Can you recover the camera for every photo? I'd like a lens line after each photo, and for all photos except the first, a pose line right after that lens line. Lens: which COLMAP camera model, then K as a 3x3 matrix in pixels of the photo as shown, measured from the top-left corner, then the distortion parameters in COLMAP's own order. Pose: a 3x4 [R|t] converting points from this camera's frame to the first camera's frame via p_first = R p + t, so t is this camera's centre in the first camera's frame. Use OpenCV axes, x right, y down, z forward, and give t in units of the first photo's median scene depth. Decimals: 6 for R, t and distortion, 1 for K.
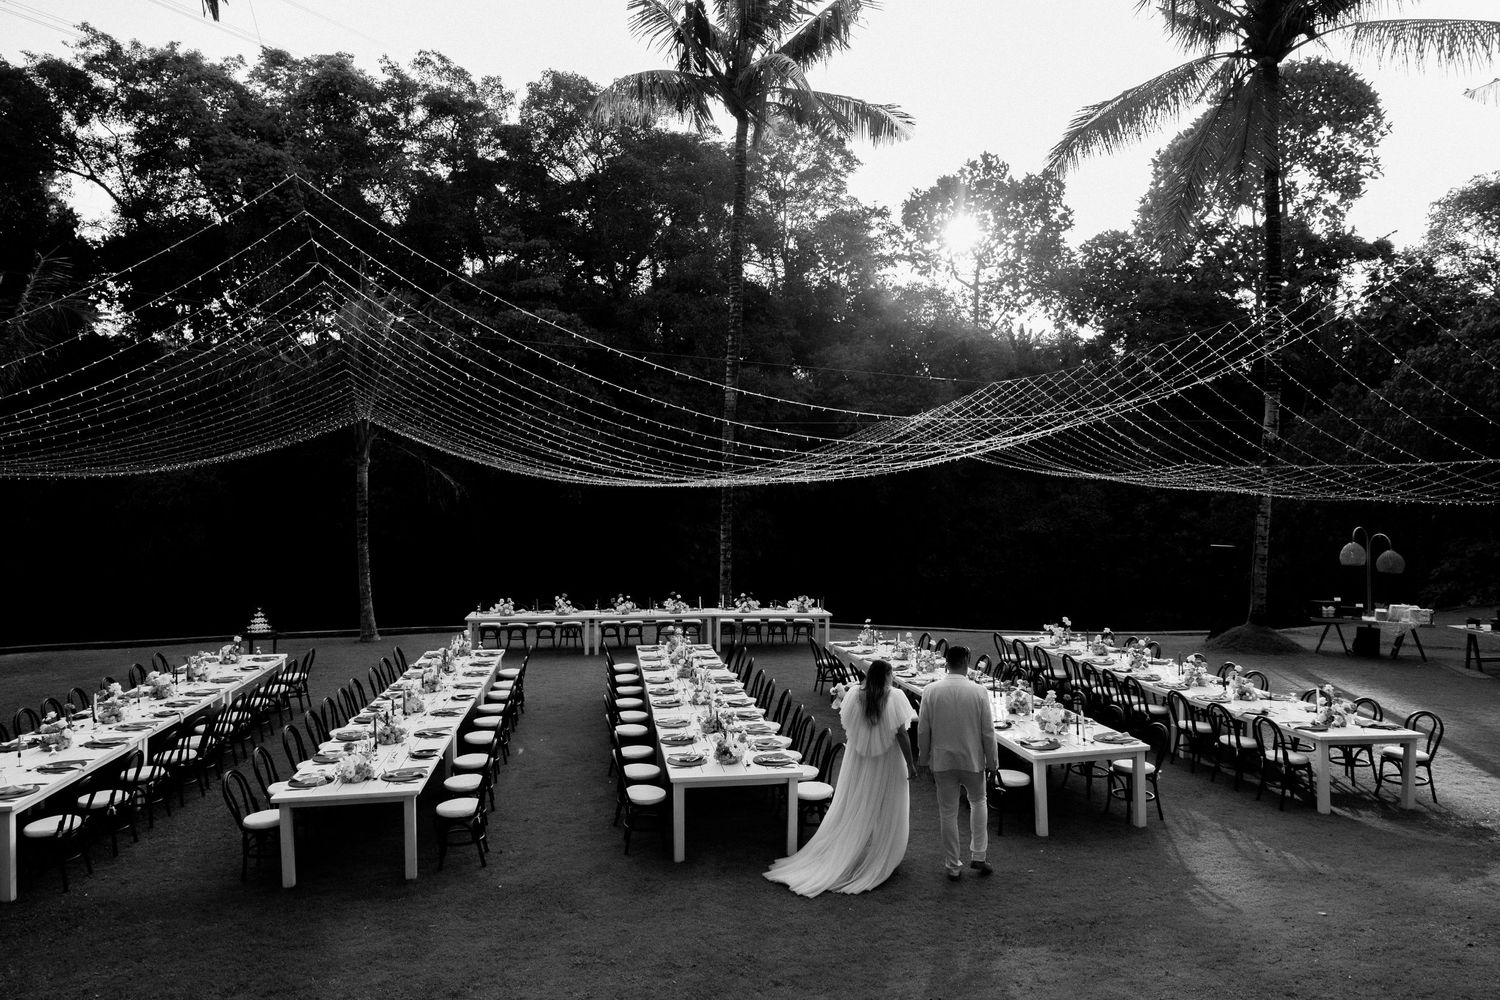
lens RADIAL K [[1055.6, 0, 749.3], [0, 1055.6, 503.0], [0, 0, 1]] dist [0.010691, -0.002947]
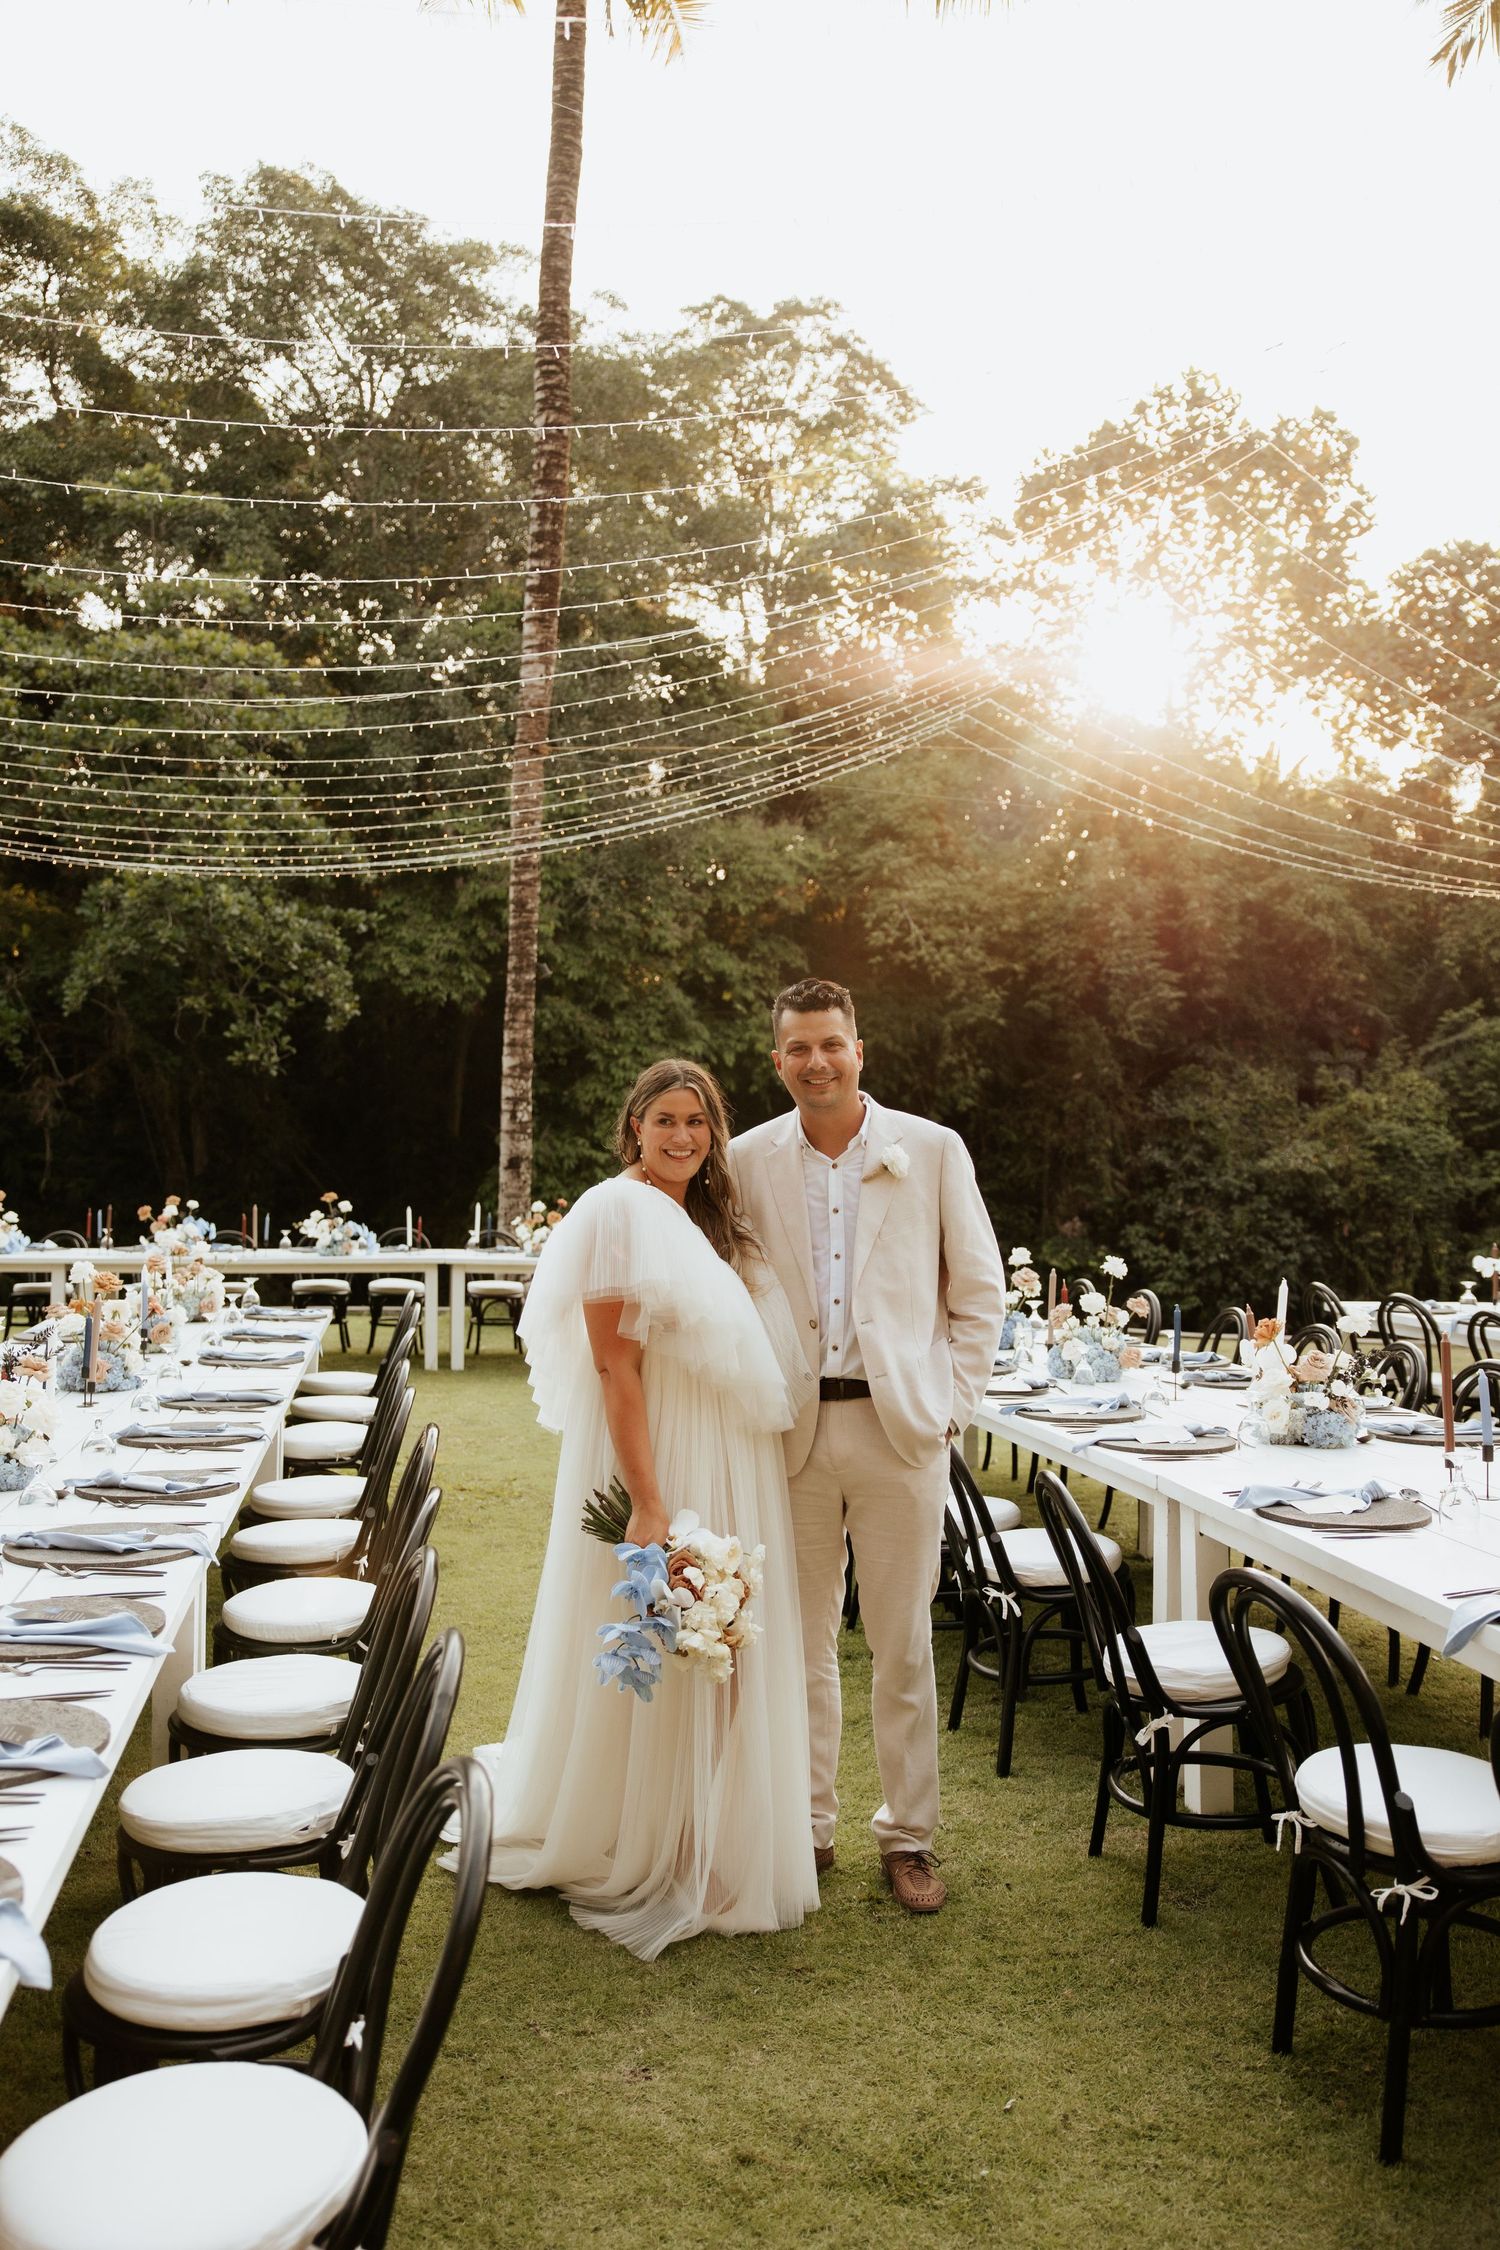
lens RADIAL K [[1987.3, 0, 751.3], [0, 1987.3, 1134.9], [0, 0, 1]] dist [-0.001989, 0.026797]
pose [[0.999840, 0.011191, 0.013952, 0.051253], [-0.010981, 0.999827, -0.015027, 0.068996], [-0.014118, 0.014871, 0.999790, 0.336309]]
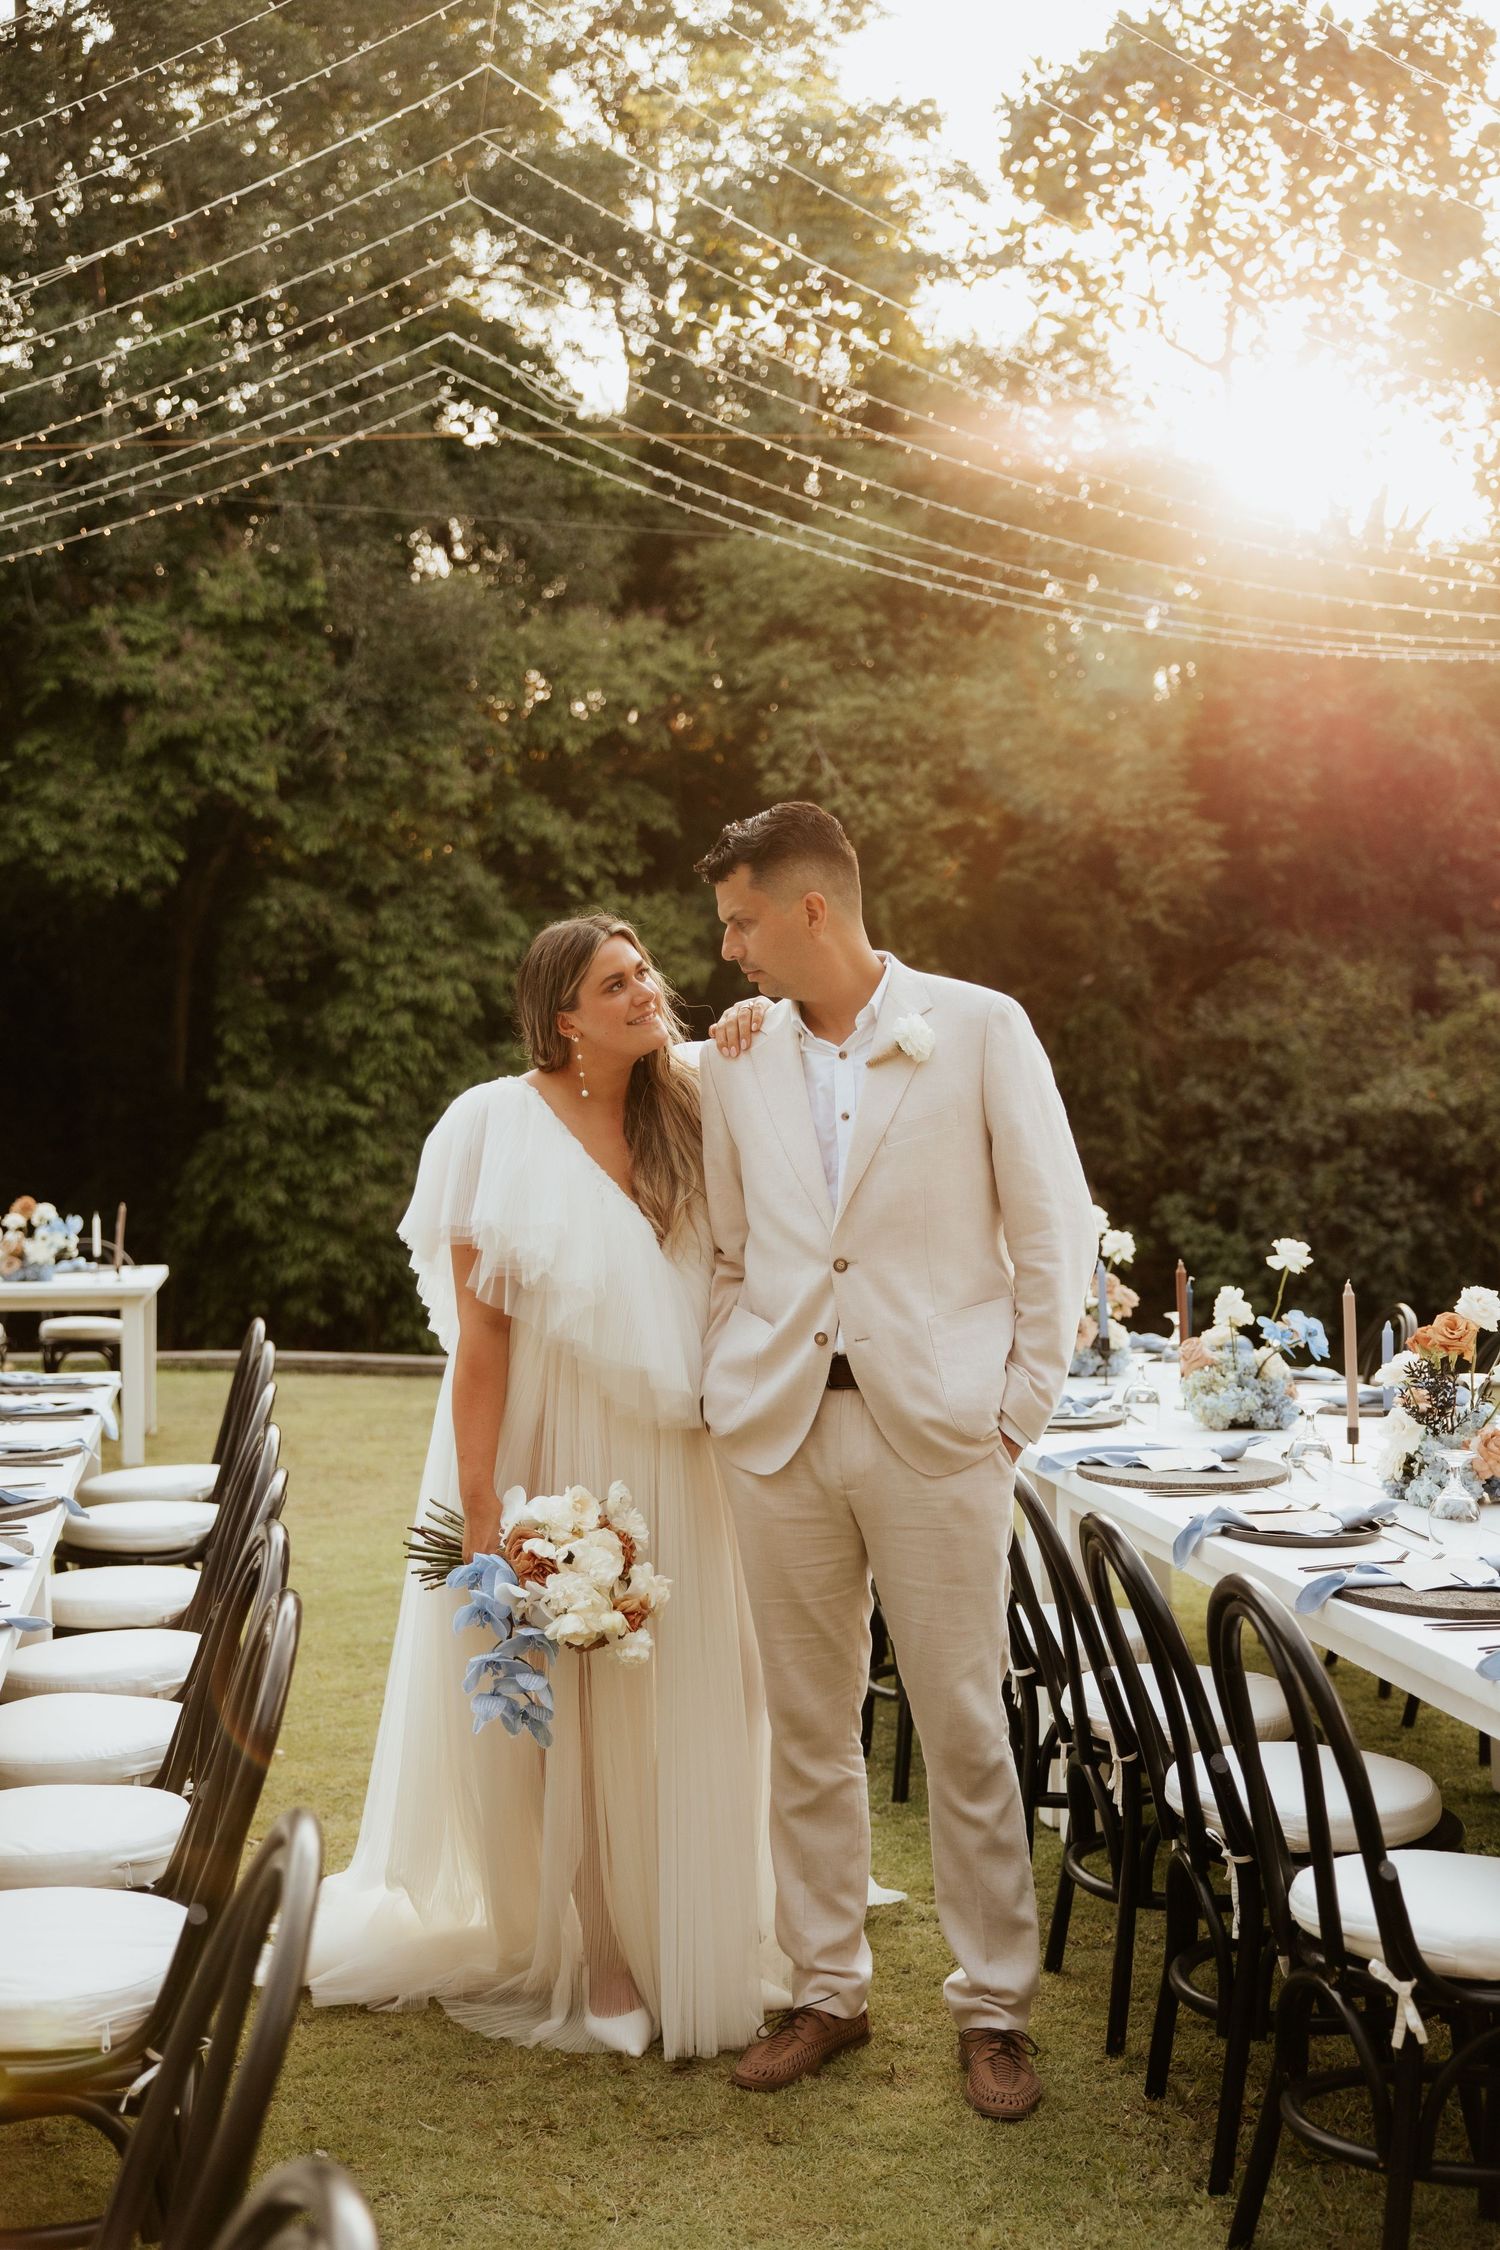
lens RADIAL K [[2768.4, 0, 750.6], [0, 2768.4, 1173.2], [0, 0, 1]] dist [-0.001106, 0.000000]
pose [[0.999922, -0.012016, 0.003541, 0.182938], [0.011946, 0.999745, 0.019145, 0.070207], [-0.003770, -0.019101, 0.999810, 0.434173]]
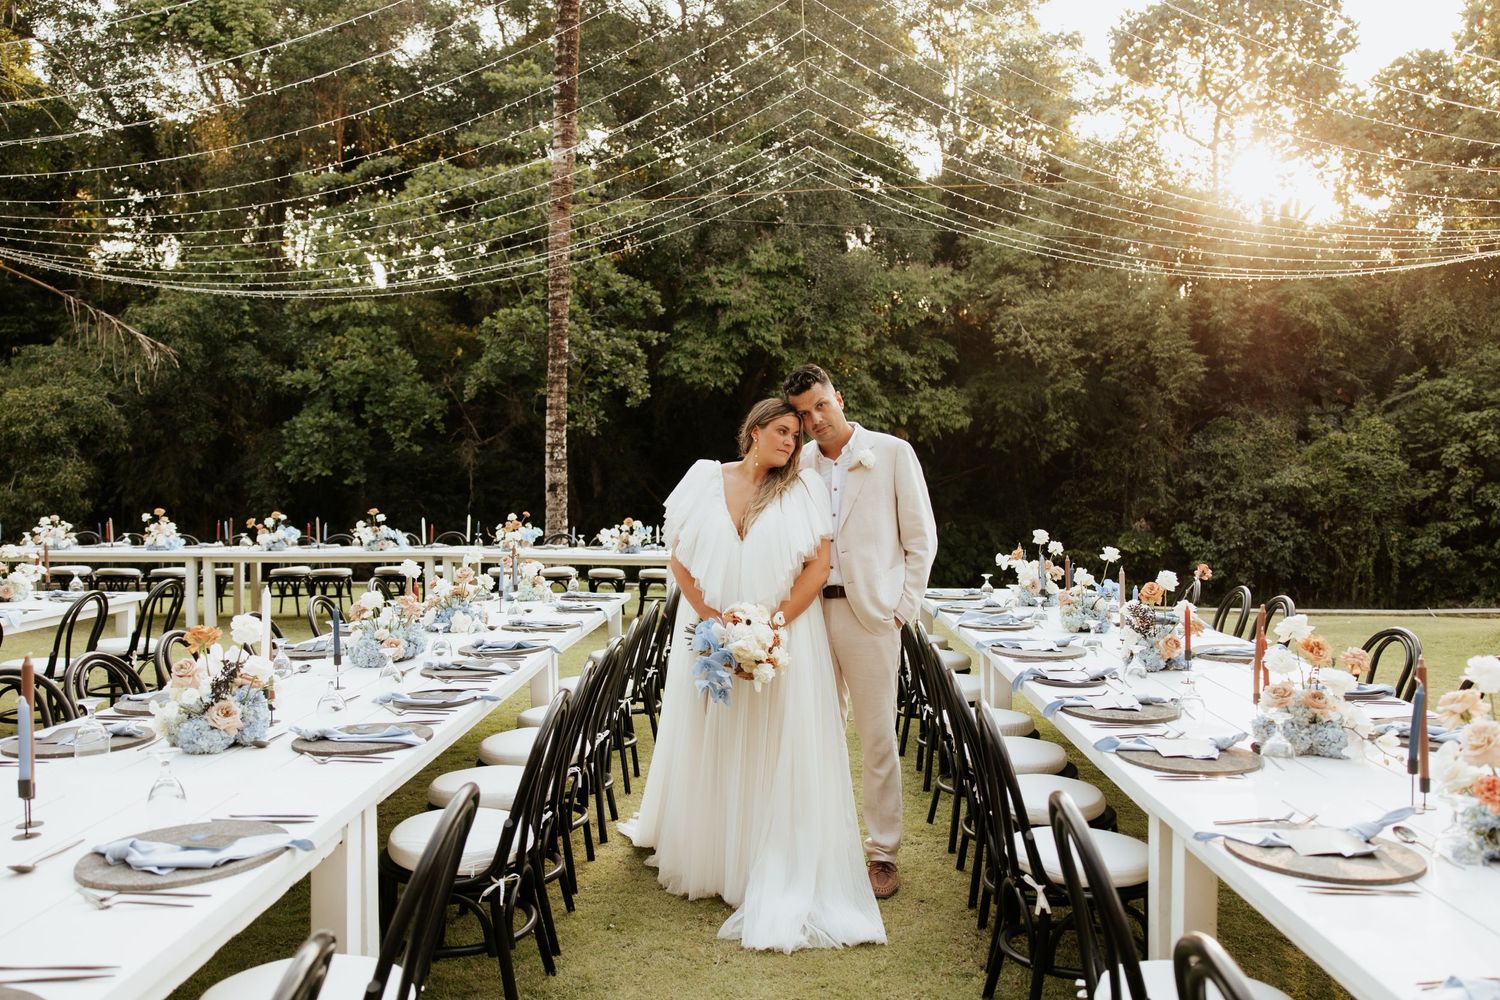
lens RADIAL K [[1202.1, 0, 796.3], [0, 1202.1, 526.9], [0, 0, 1]] dist [-0.014995, 0.022412]
pose [[0.985917, 0.003839, -0.167192, 0.211808], [0.001695, 0.999456, 0.032948, 0.069491], [0.167227, -0.032768, 0.985374, 0.437481]]
